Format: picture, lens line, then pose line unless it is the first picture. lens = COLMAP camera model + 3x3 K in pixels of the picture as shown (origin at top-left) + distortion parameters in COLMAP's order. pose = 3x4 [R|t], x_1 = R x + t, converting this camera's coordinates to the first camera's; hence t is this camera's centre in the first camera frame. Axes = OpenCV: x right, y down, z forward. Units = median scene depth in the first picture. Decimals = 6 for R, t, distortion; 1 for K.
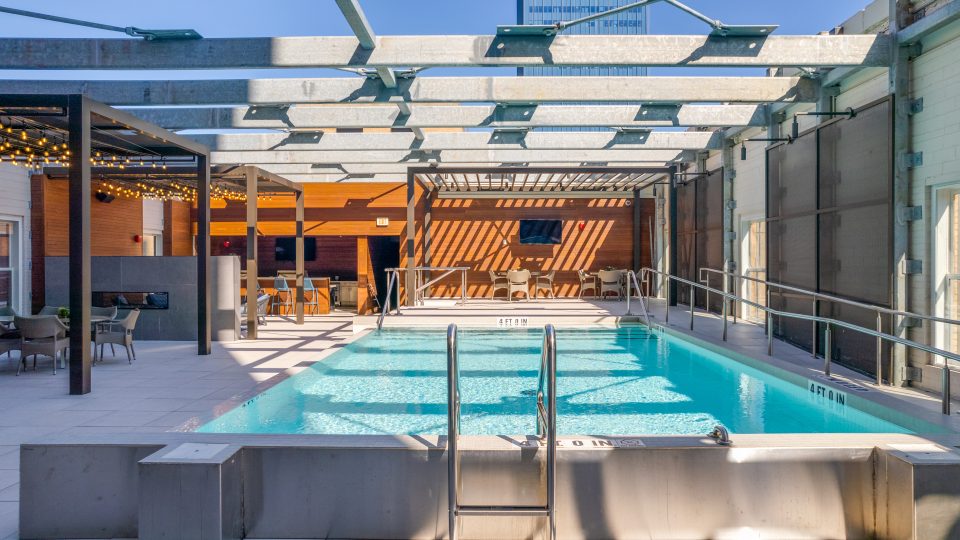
lens RADIAL K [[624.1, 0, 477.9], [0, 624.1, 266.6], [0, 0, 1]] dist [-0.018335, 0.006768]
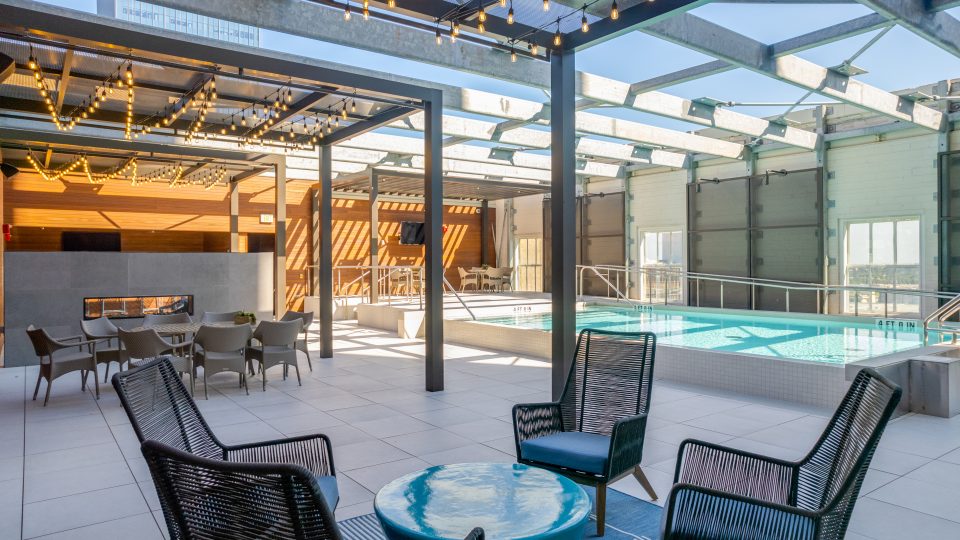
lens RADIAL K [[624.1, 0, 475.7], [0, 624.1, 268.9], [0, 0, 1]] dist [-0.018335, 0.006768]
pose [[0.793078, -0.008703, 0.609058, -0.556913], [0.006848, 0.999962, 0.005372, 0.001982], [-0.609081, -0.000090, 0.793108, 0.075107]]
